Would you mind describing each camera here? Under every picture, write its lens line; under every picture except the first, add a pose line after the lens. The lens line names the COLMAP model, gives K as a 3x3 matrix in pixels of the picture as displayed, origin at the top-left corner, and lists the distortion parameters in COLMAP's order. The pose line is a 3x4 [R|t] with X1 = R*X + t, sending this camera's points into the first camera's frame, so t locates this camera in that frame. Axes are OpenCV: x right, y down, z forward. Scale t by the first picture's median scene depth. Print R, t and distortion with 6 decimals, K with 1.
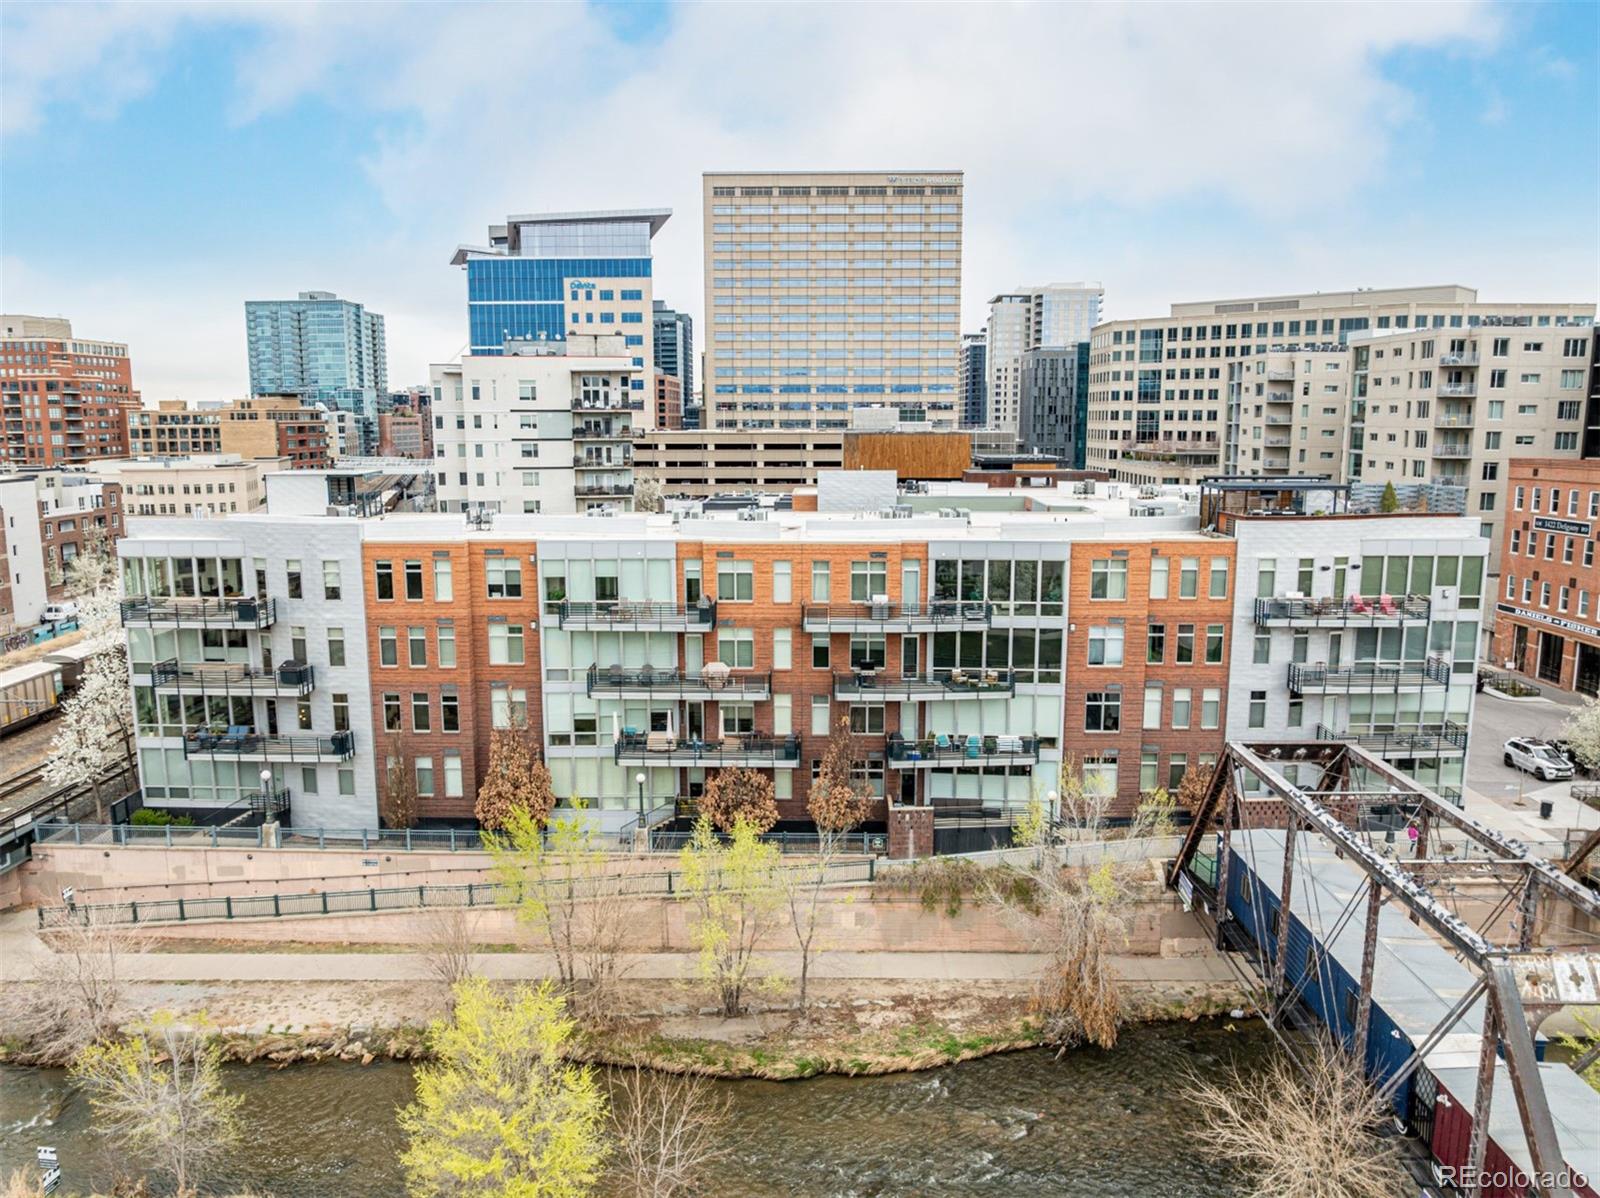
lens RADIAL K [[1113.2, 0, 799.5], [0, 1113.2, 594.5], [0, 0, 1]] dist [-0.037787, -0.000025]
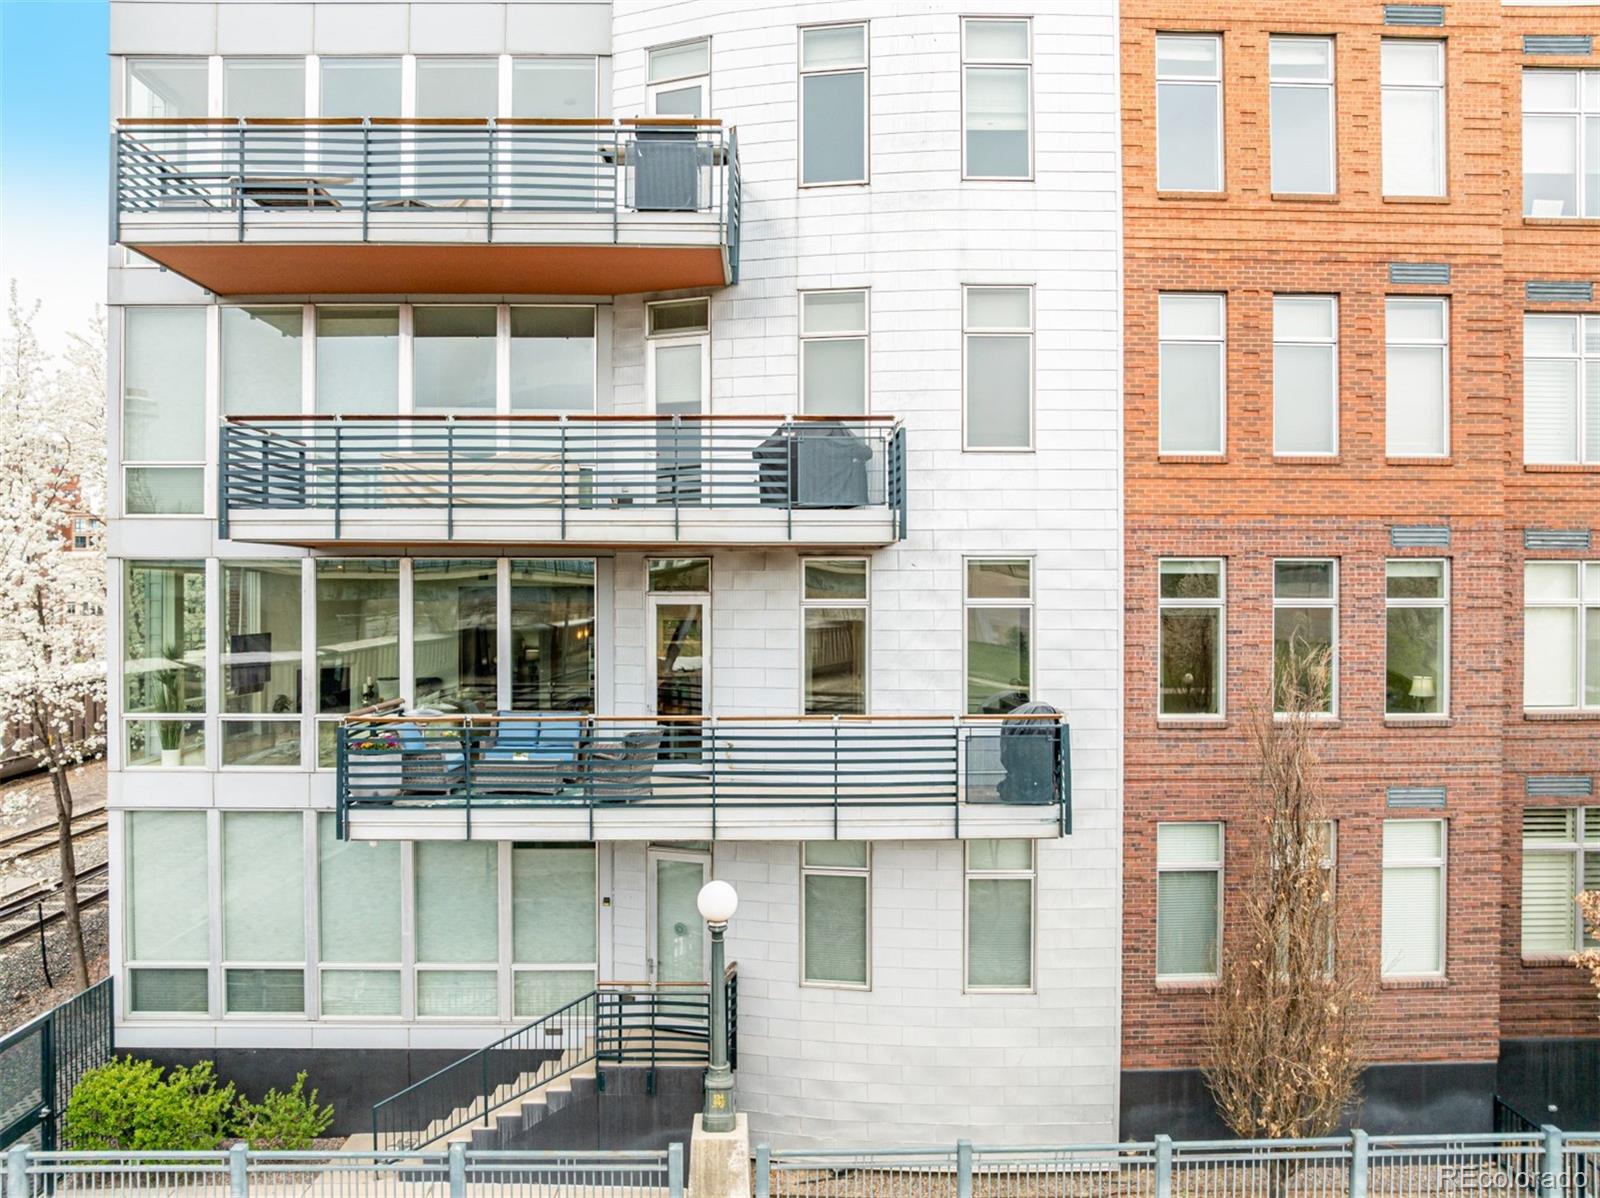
lens RADIAL K [[1113.2, 0, 799.2], [0, 1113.2, 603.0], [0, 0, 1]] dist [-0.037787, -0.000025]
pose [[0.998974, 0.001123, 0.045280, -0.462869], [0.005482, 0.989343, -0.145501, 0.132779], [-0.044961, 0.145600, 0.988321, 0.747030]]
